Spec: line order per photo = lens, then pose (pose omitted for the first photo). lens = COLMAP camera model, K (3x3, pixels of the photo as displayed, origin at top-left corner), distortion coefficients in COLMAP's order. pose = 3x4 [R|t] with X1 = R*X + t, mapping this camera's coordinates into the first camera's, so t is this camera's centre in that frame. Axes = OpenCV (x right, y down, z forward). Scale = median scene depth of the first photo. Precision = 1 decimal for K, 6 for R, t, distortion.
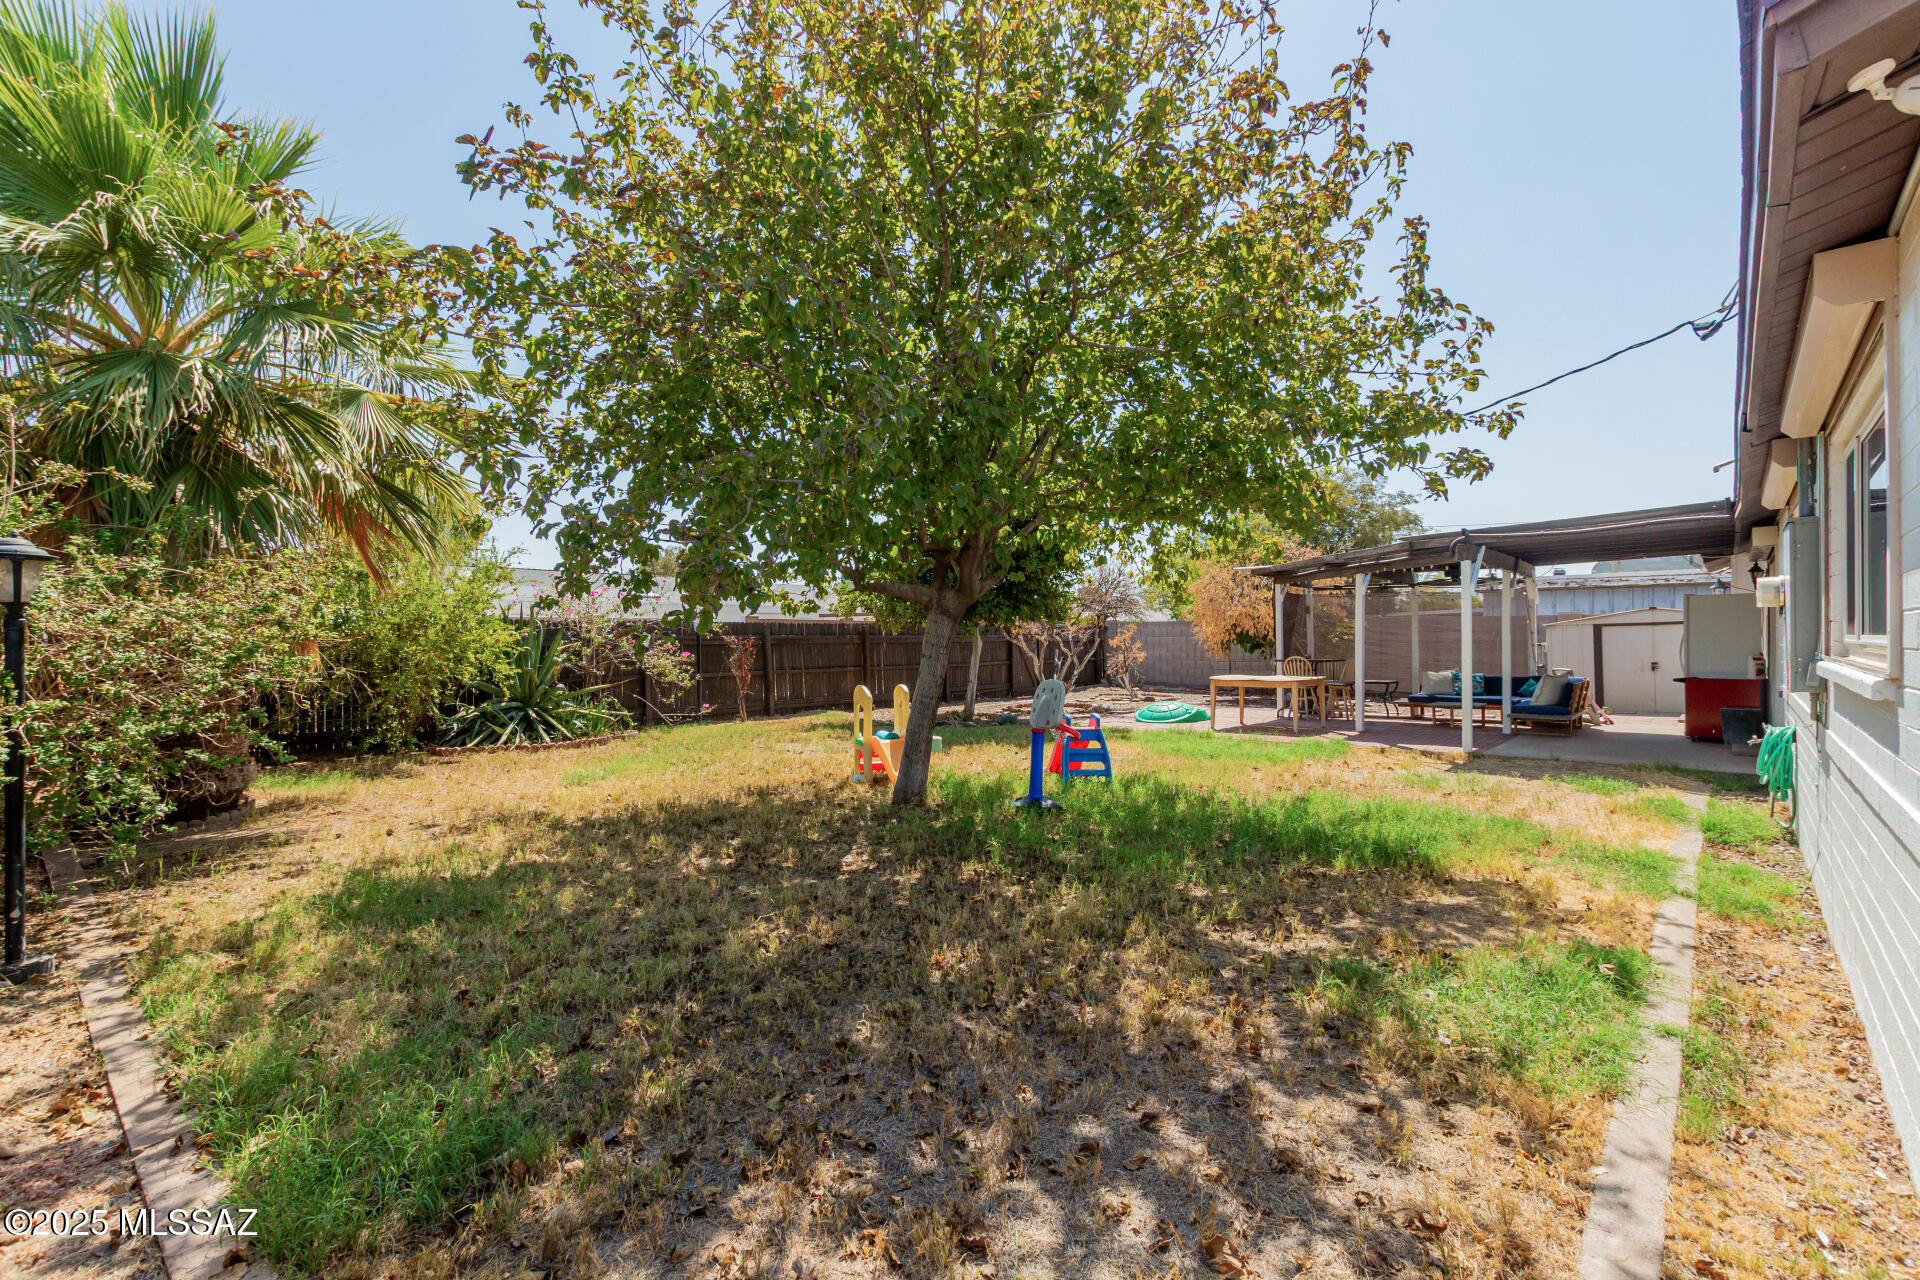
lens RADIAL K [[865.2, 0, 957.2], [0, 865.2, 639.9], [0, 0, 1]] dist [0.003099, -0.000004]
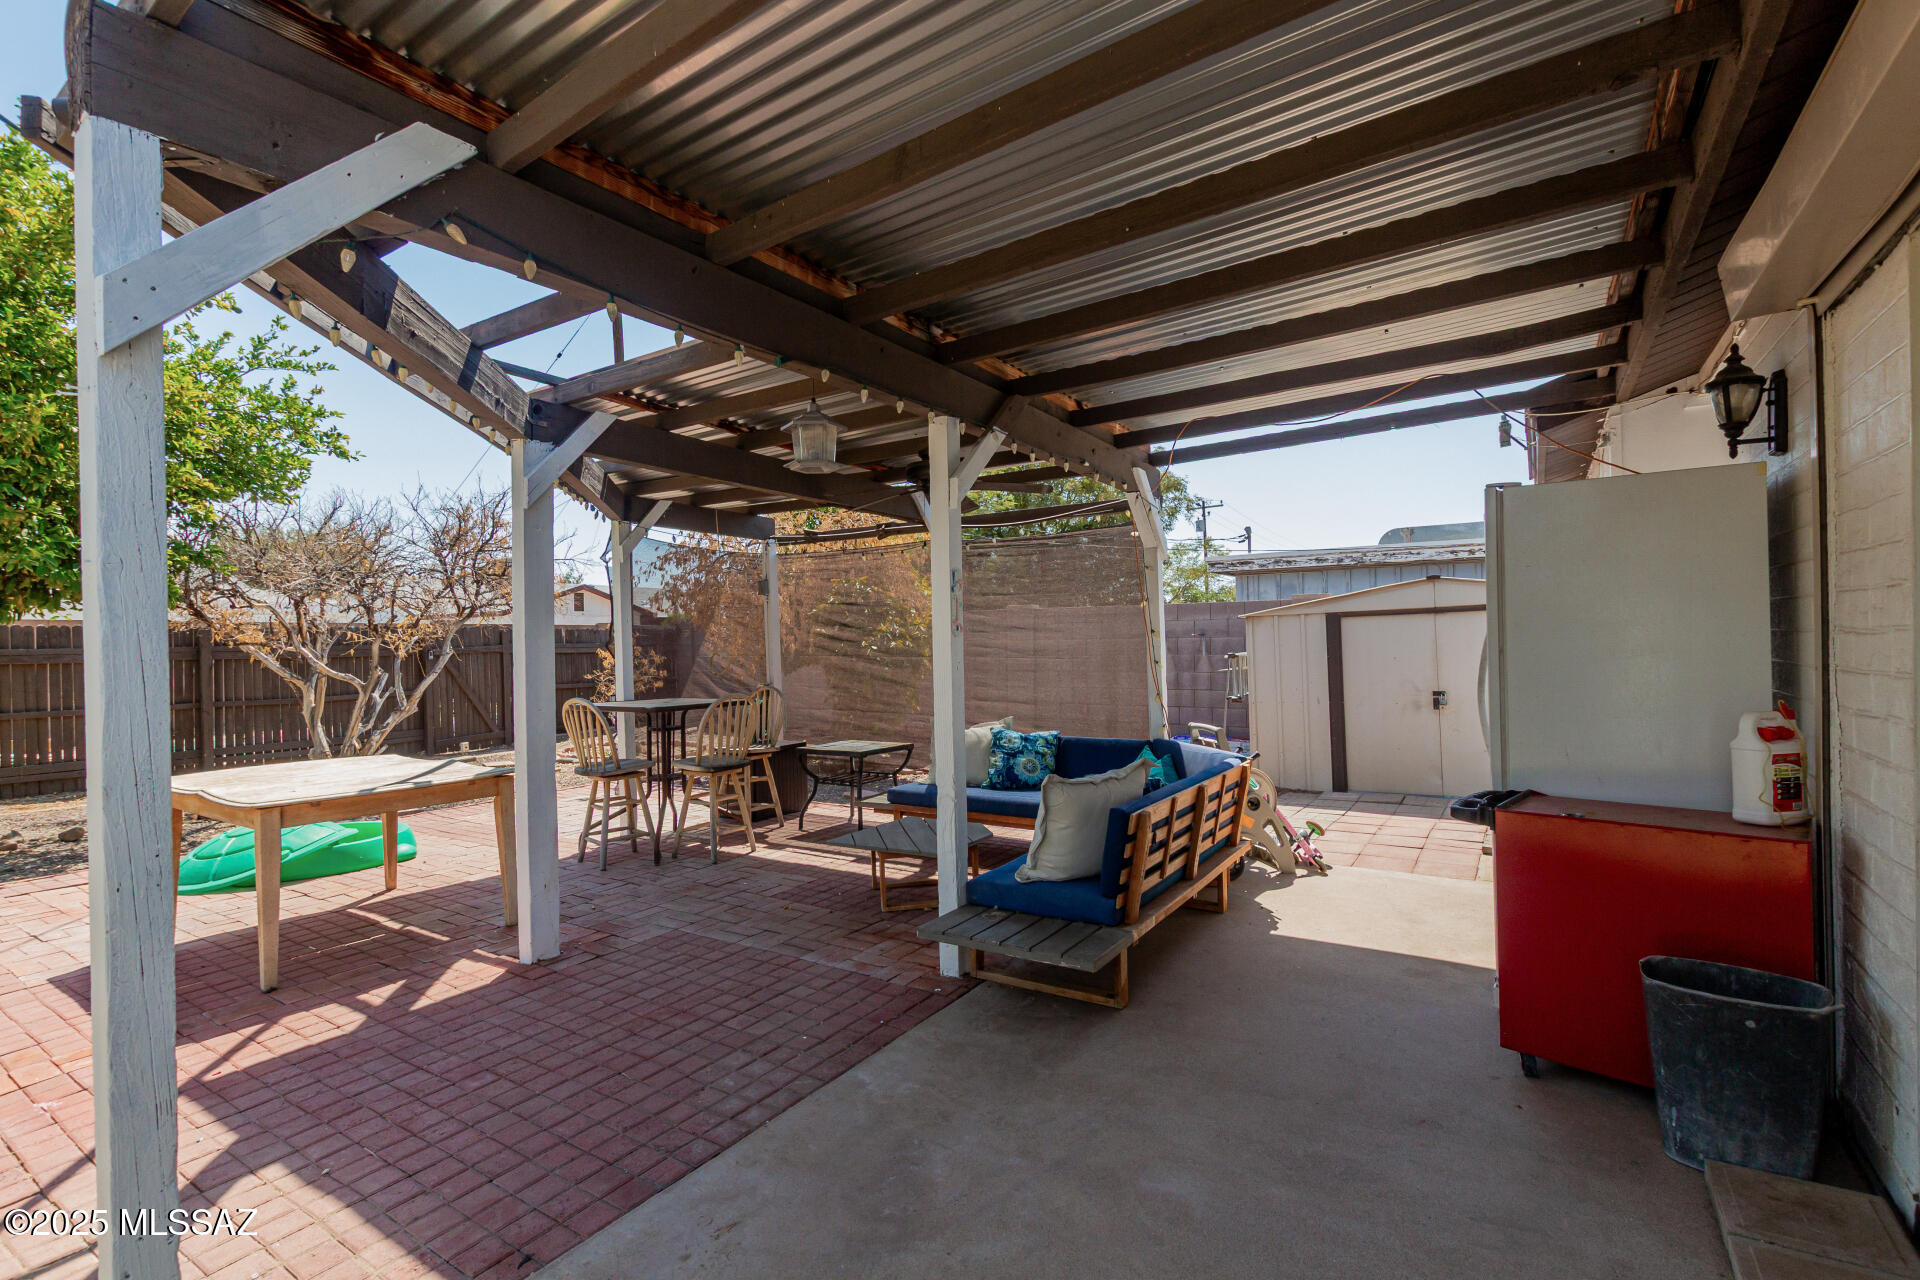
lens RADIAL K [[865.2, 0, 960.8], [0, 865.2, 645.1], [0, 0, 1]] dist [0.003099, -0.000004]
pose [[0.990105, -0.014376, 0.139593, 0.480747], [0.014910, 0.999885, -0.002780, -0.001700], [-0.139537, 0.004833, 0.990205, 0.568297]]
